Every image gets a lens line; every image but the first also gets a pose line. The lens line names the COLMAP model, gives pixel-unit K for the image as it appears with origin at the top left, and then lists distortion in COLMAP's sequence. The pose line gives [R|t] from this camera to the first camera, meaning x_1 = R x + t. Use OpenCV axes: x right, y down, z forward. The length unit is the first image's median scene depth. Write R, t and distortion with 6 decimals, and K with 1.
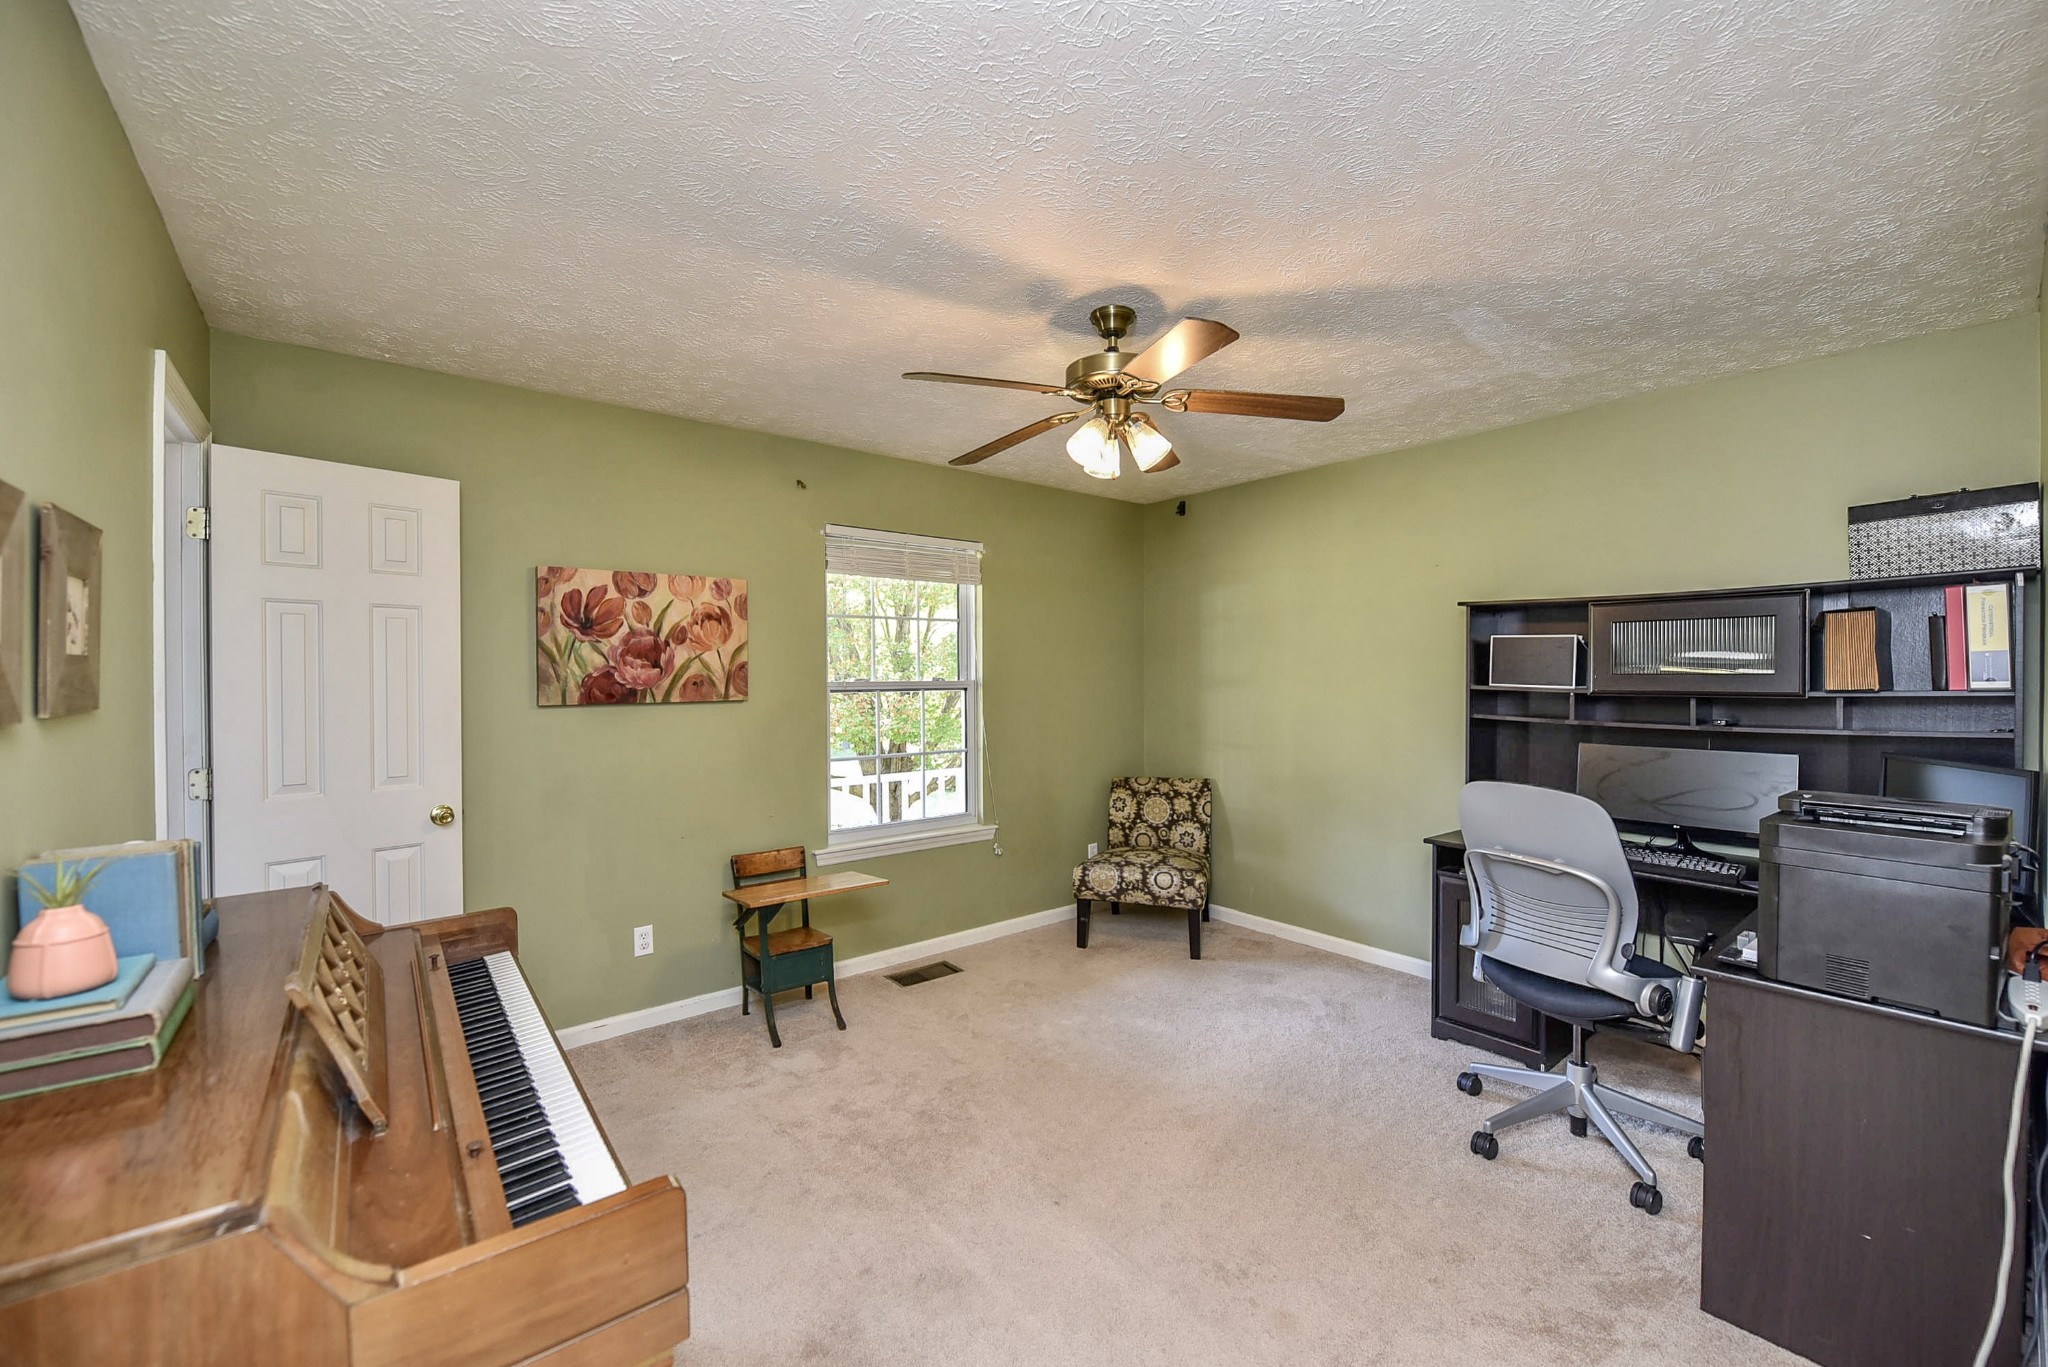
lens RADIAL K [[807.4, 0, 1034.9], [0, 807.4, 673.9], [0, 0, 1]] dist [-0.002818, -0.003391]
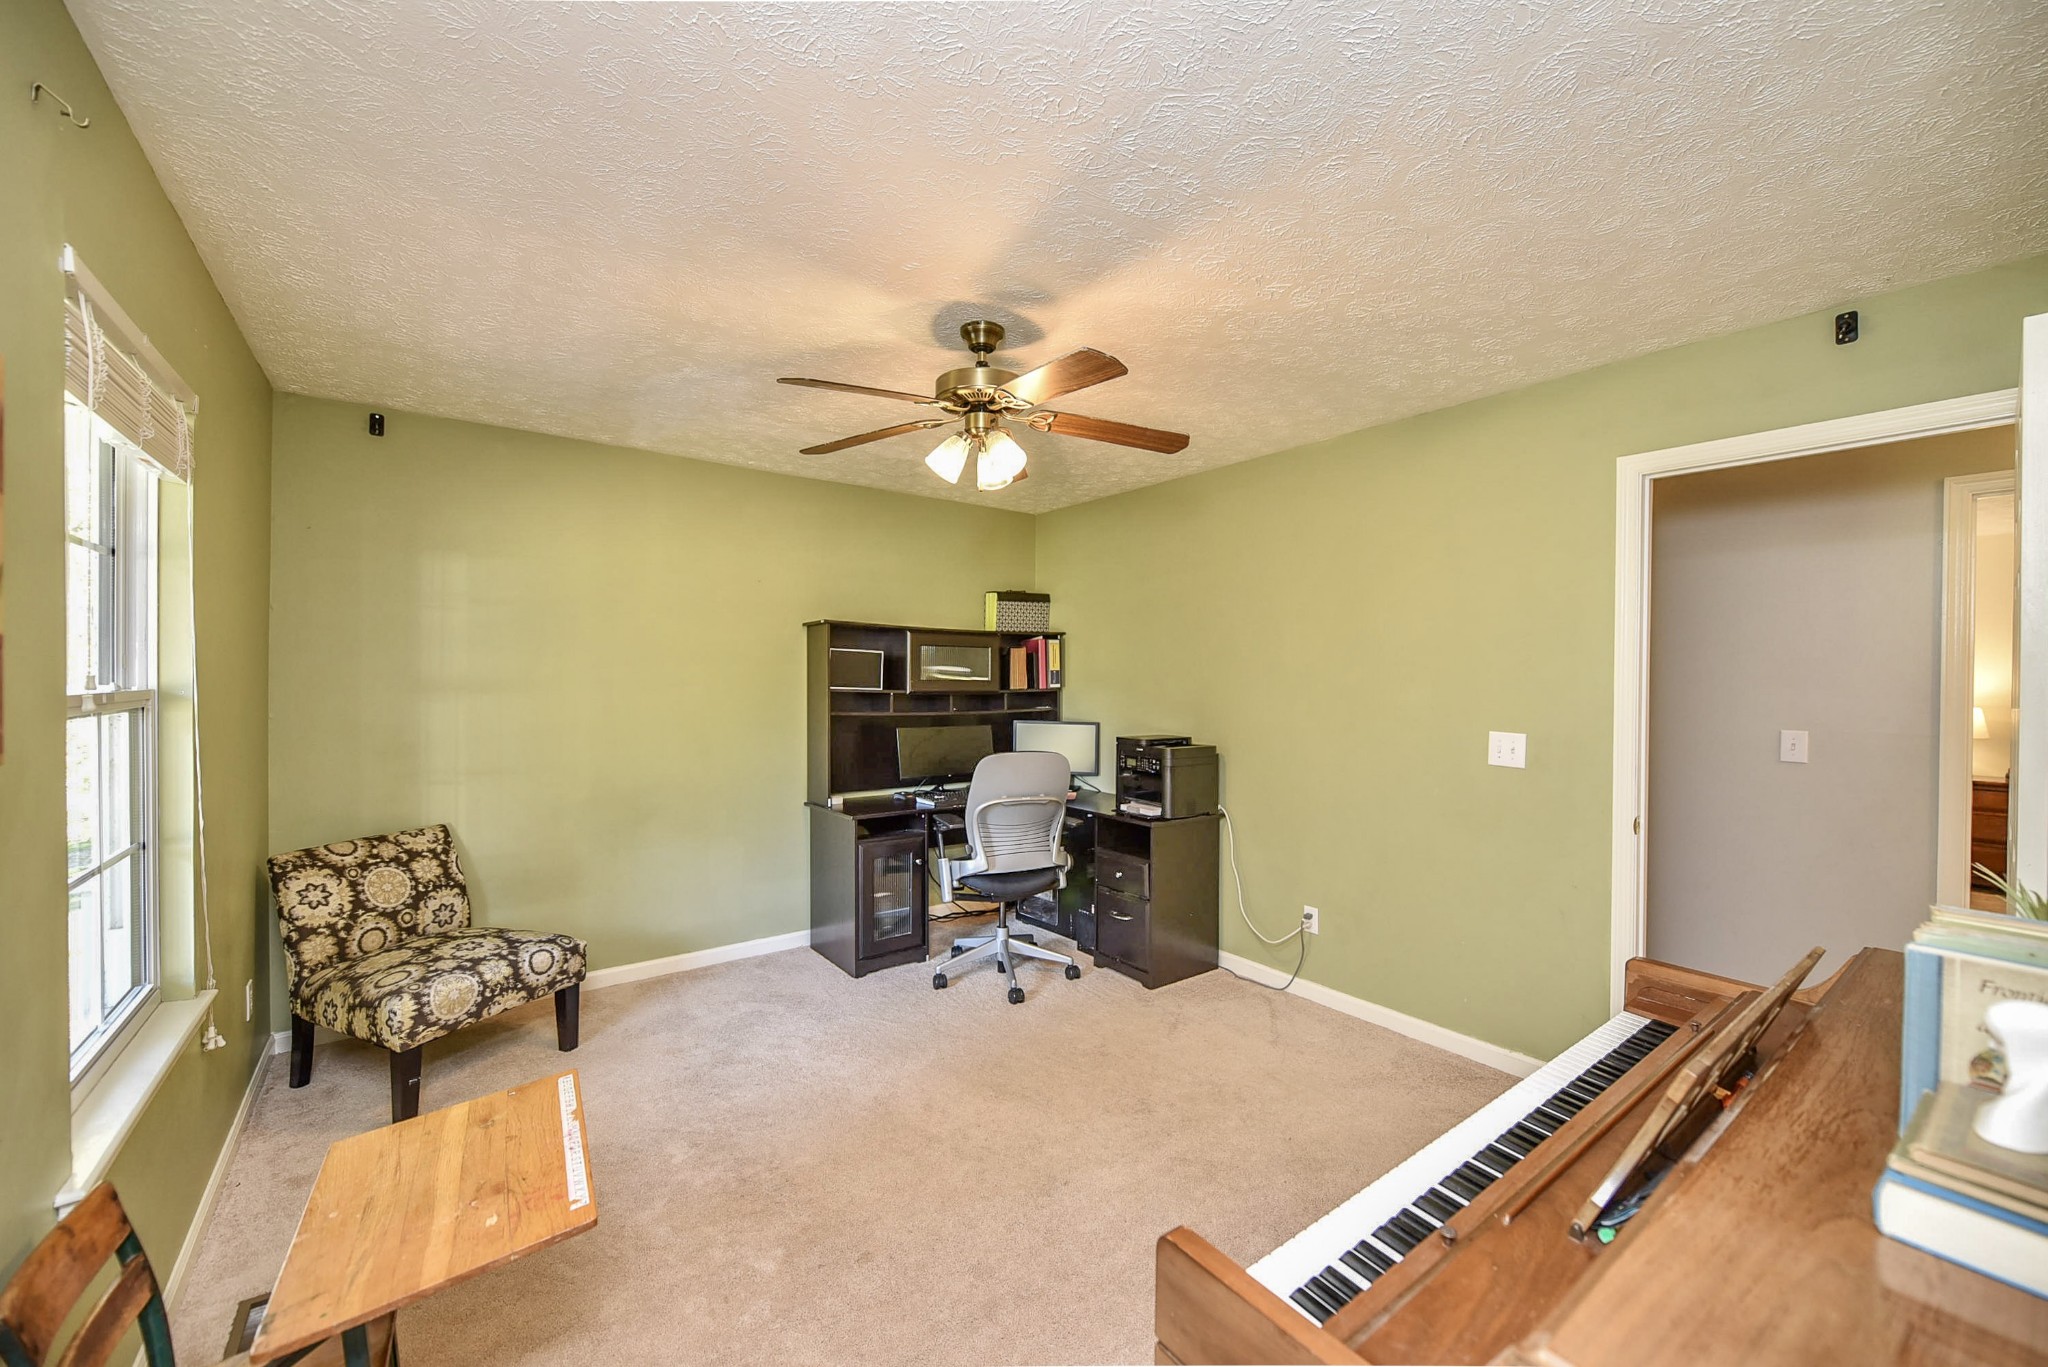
lens RADIAL K [[807.4, 0, 1034.9], [0, 807.4, 673.9], [0, 0, 1]] dist [-0.002818, -0.003391]
pose [[0.037185, 0.007375, 0.999281, -0.548690], [-0.008304, 0.999941, -0.007071, -0.001535], [-0.999274, -0.008035, 0.037244, 0.531898]]
